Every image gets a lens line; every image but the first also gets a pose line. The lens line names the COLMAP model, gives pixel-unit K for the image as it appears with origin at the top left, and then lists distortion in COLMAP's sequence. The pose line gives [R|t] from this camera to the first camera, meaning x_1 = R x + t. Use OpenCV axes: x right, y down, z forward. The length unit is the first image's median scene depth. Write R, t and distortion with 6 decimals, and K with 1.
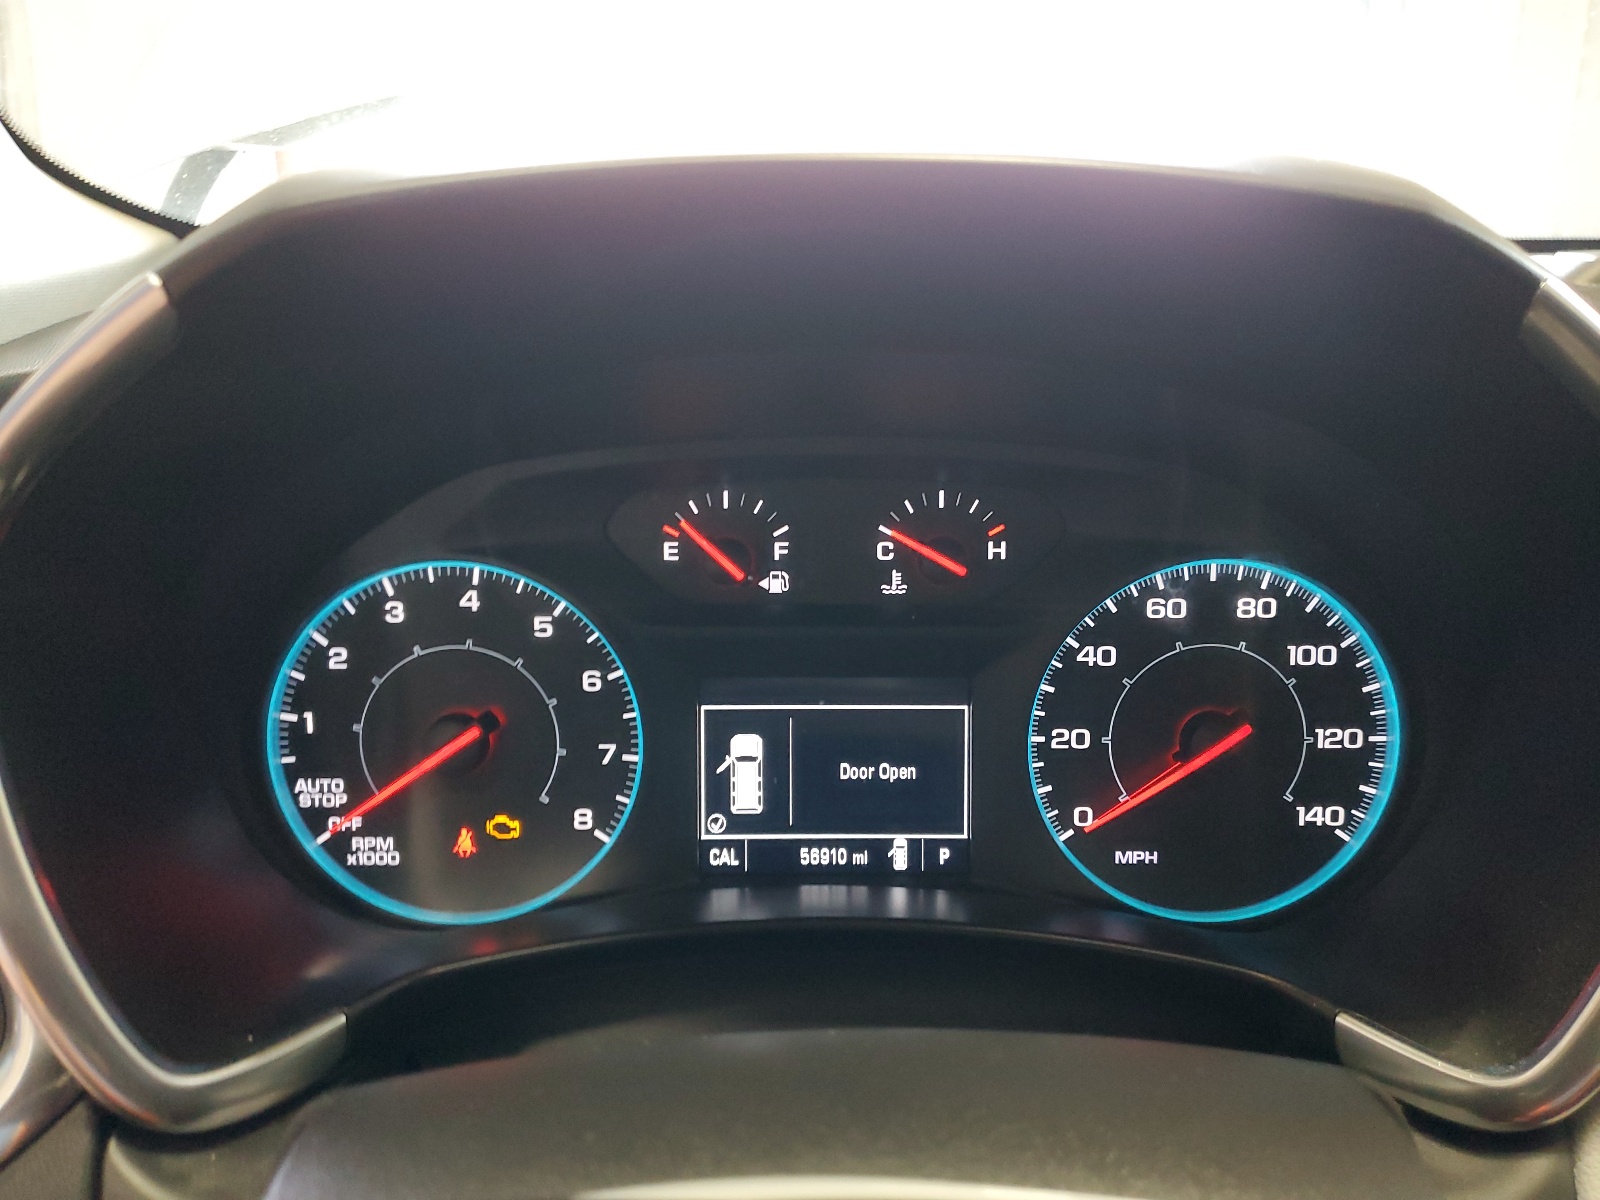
lens RADIAL K [[1414.1, 0, 800.0], [0, 1414.1, 600.0], [0, 0, 1]] dist [0.000206, -0.006238]
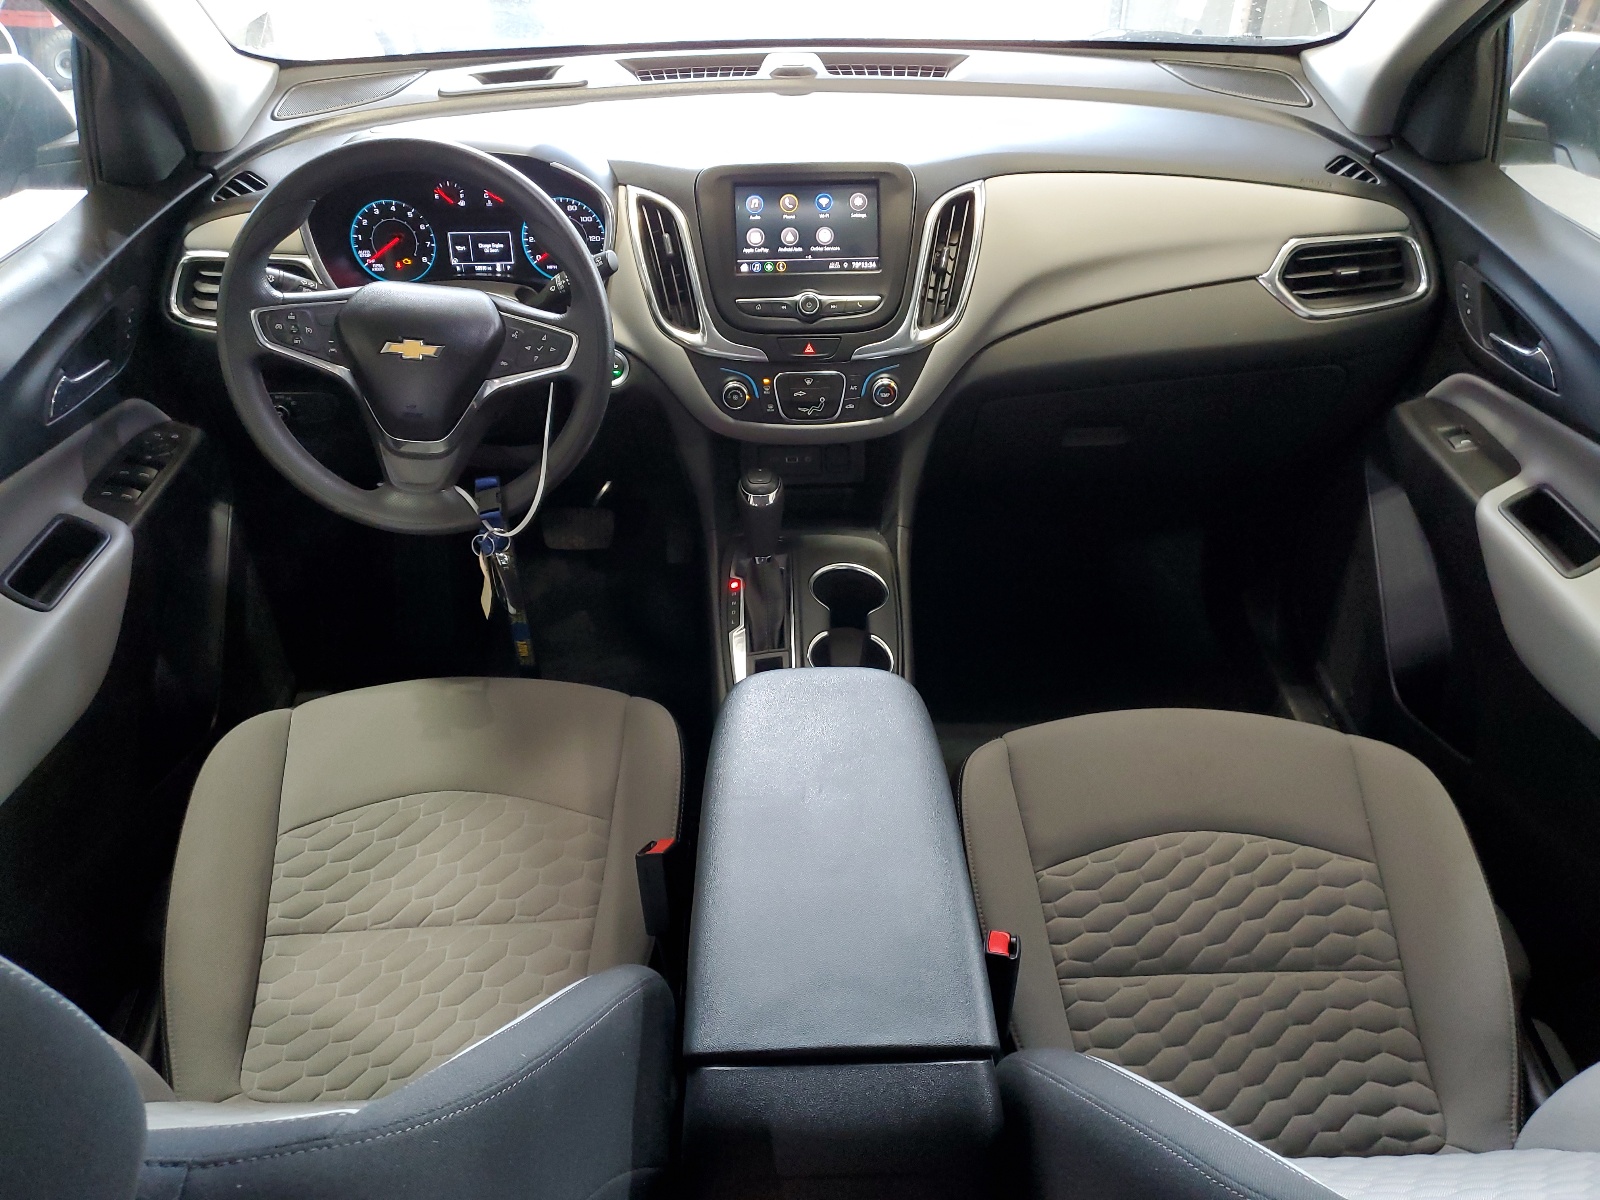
lens RADIAL K [[1414.1, 0, 800.0], [0, 1414.1, 600.0], [0, 0, 1]] dist [0.000206, -0.006238]
pose [[0.999453, -0.000683, -0.033049, 1.157340], [0.012148, 0.937421, 0.347987, -0.367634], [0.030743, -0.348198, 0.936917, -3.447613]]
